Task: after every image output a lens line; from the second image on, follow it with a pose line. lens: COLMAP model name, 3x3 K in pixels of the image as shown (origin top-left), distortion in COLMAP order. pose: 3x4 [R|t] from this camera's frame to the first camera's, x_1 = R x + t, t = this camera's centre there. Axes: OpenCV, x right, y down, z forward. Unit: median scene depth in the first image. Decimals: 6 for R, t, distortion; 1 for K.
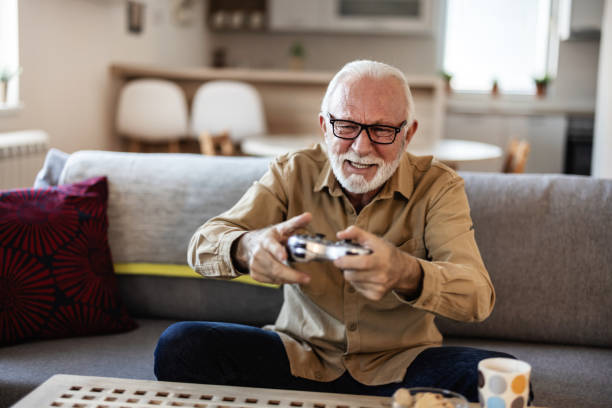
lens RADIAL K [[904.2, 0, 306.0], [0, 904.2, 204.0], [0, 0, 1]] dist [0.011740, 0.089329]
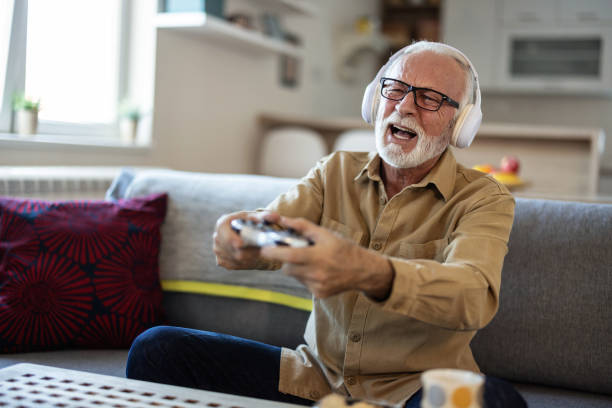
lens RADIAL K [[911.6, 0, 287.9], [0, 911.6, 202.0], [0, 0, 1]] dist [0.015507, 0.082604]
pose [[0.969356, 0.031626, -0.243618, 0.163750], [-0.052560, 0.995415, -0.079916, 0.056271], [0.239973, 0.090271, 0.966573, 0.072615]]
